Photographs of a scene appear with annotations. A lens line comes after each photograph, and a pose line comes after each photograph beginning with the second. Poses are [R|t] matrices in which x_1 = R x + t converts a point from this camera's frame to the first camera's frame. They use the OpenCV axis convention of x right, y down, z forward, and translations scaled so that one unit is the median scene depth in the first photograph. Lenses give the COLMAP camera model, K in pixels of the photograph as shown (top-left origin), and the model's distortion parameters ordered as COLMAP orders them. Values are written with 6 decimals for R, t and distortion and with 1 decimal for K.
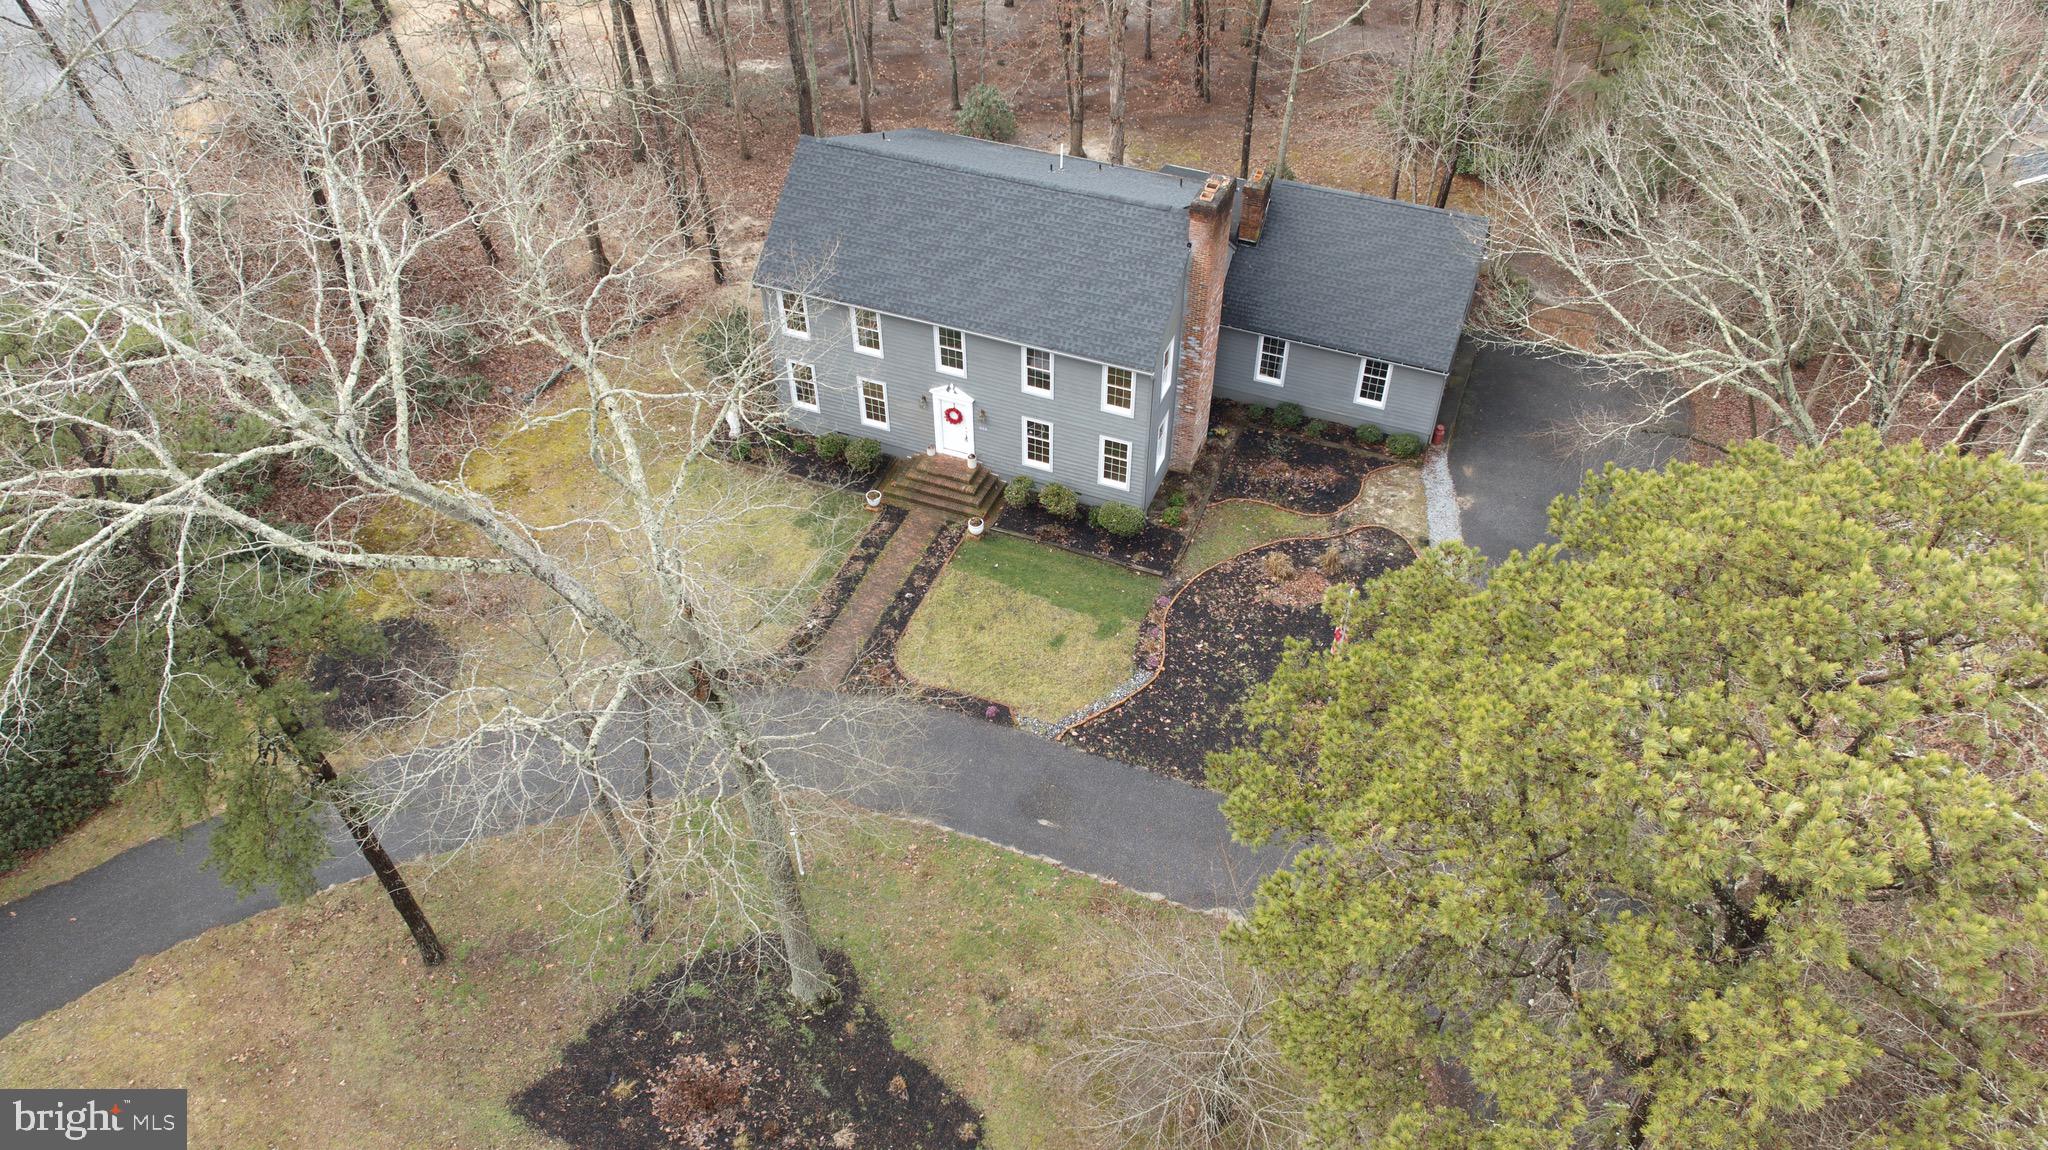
lens RADIAL K [[1434.0, 0, 1020.4], [0, 1434.0, 578.9], [0, 0, 1]] dist [-0.020030, 0.017875]
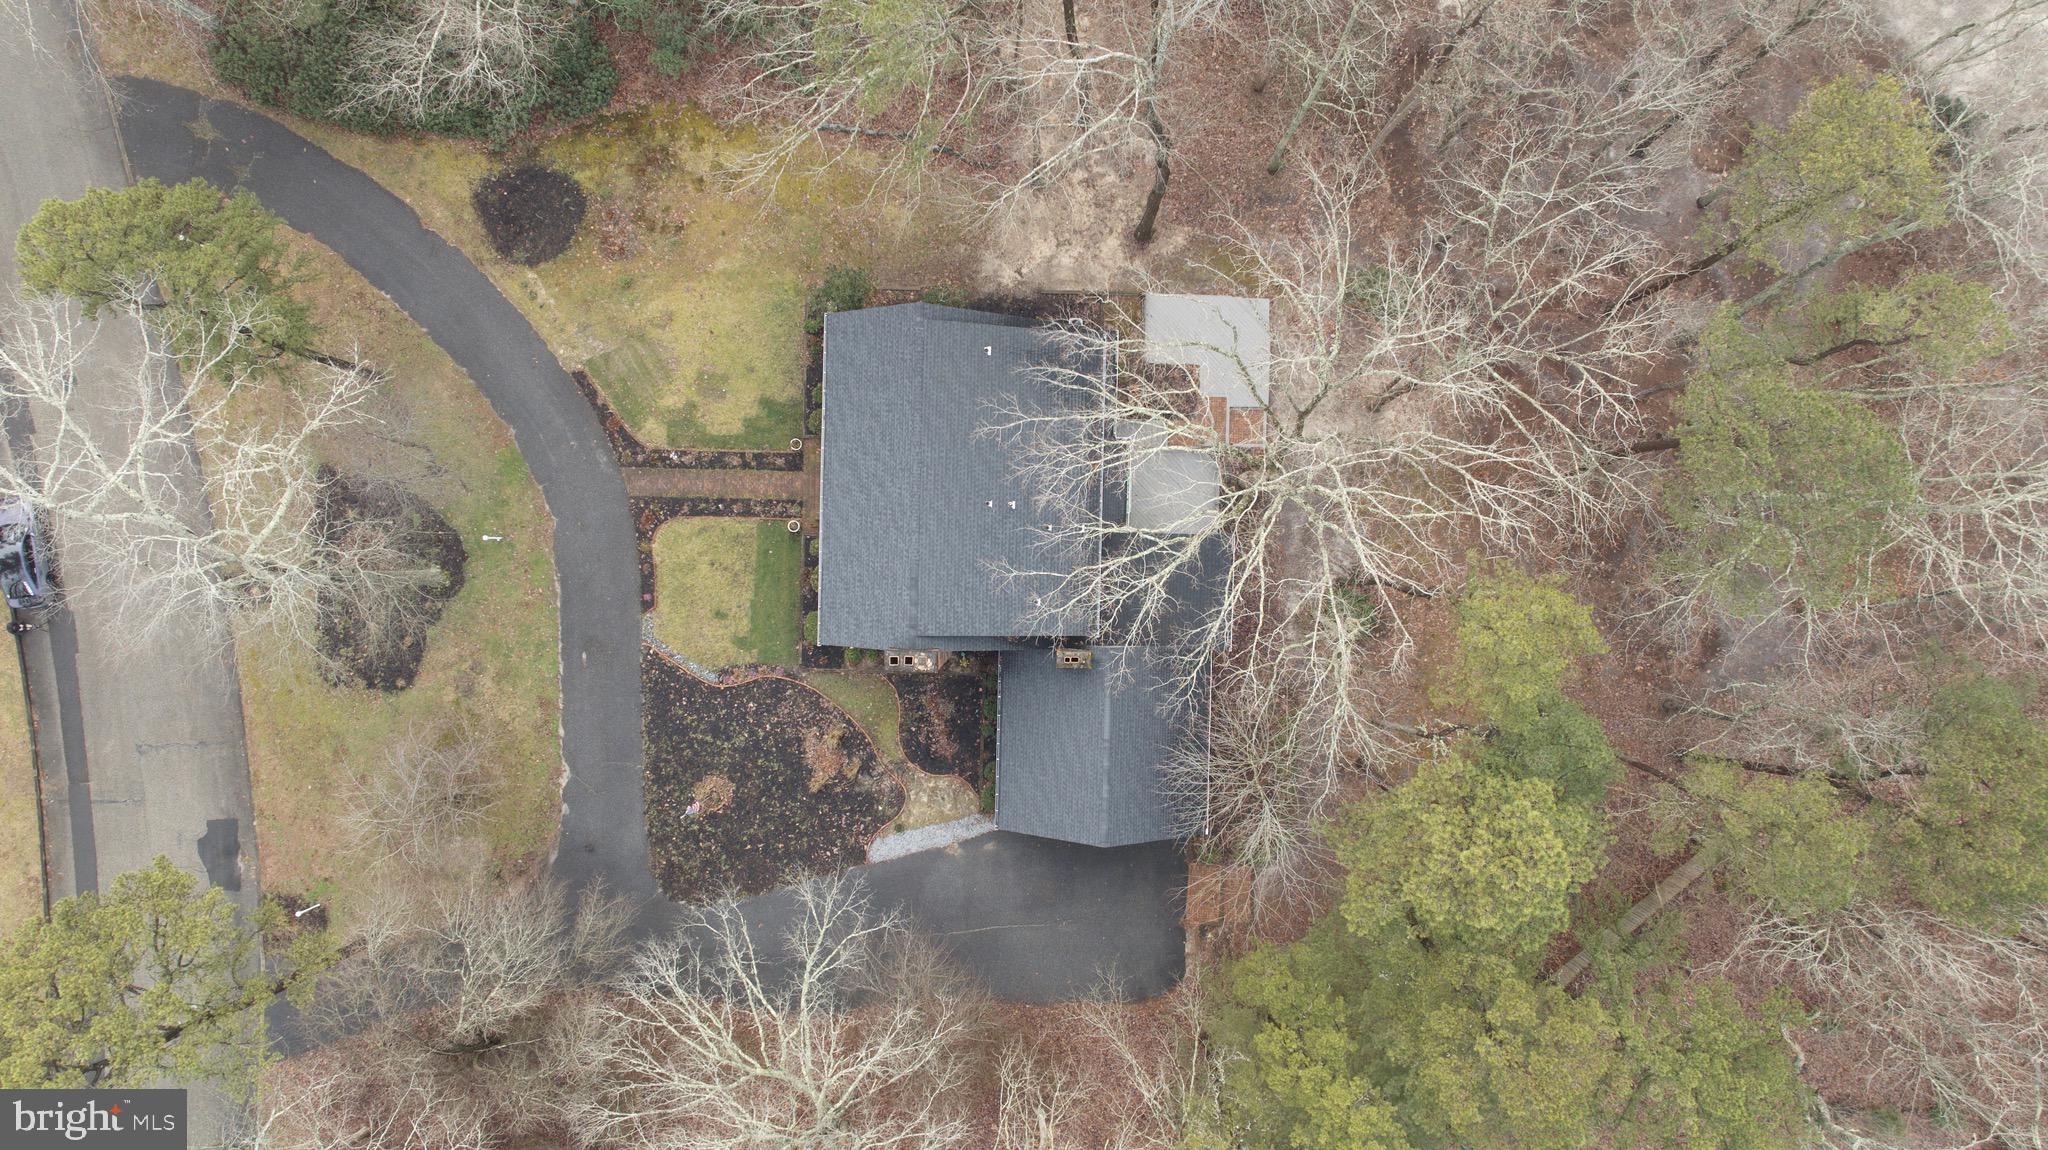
lens RADIAL K [[1434.0, 0, 1023.7], [0, 1434.0, 573.9], [0, 0, 1]] dist [-0.020030, 0.017875]
pose [[0.354880, 0.934846, 0.011069, 0.077392], [-0.645971, 0.236626, 0.725762, -1.198725], [0.675856, -0.264708, 0.687857, 0.185138]]
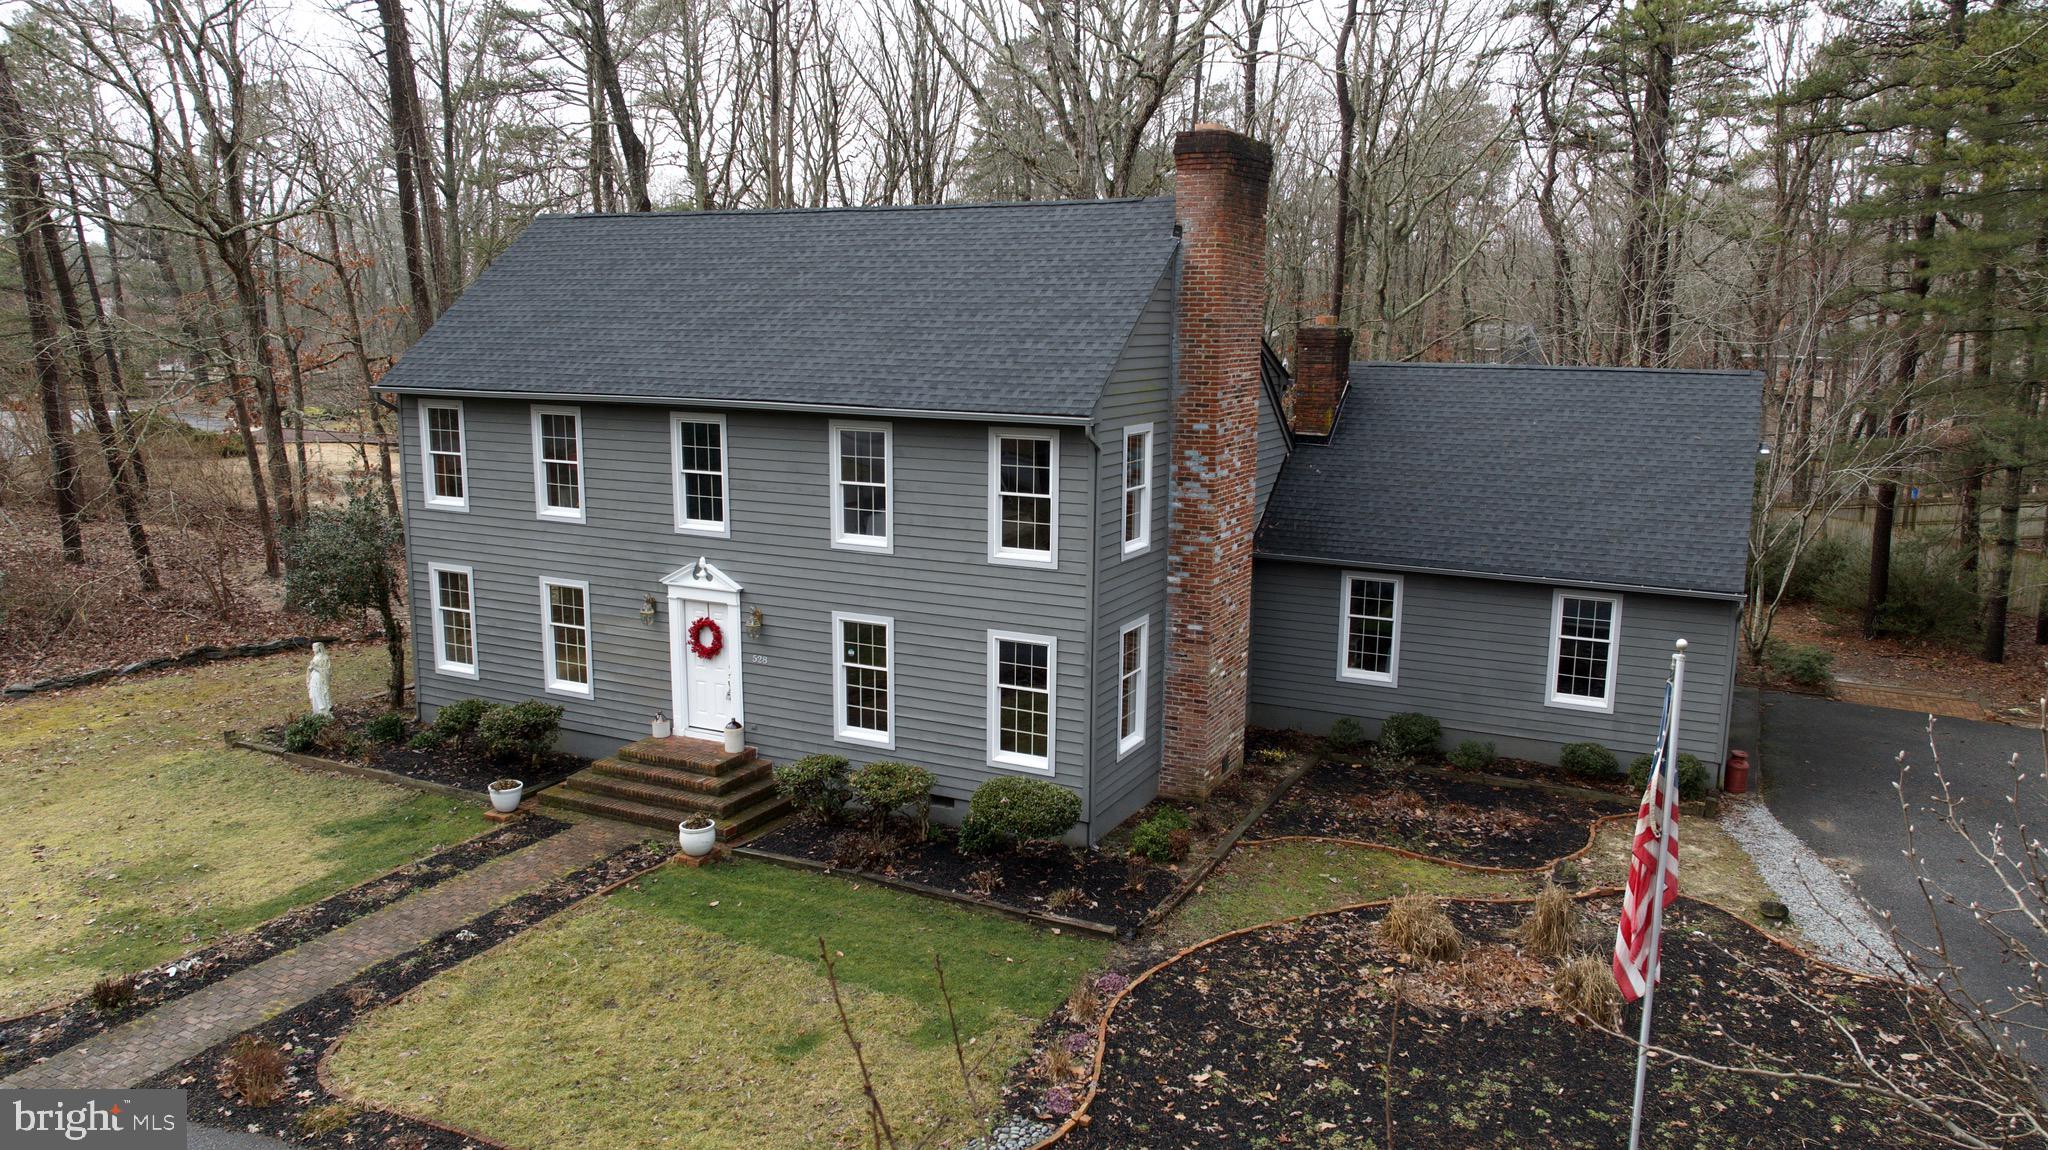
lens RADIAL K [[1434.0, 0, 1027.4], [0, 1434.0, 585.5], [0, 0, 1]] dist [-0.020030, 0.017875]
pose [[0.996644, 0.030444, -0.075988, 0.100647], [-0.067244, 0.833850, -0.547881, 0.132775], [0.046682, 0.551152, 0.833098, 0.612353]]
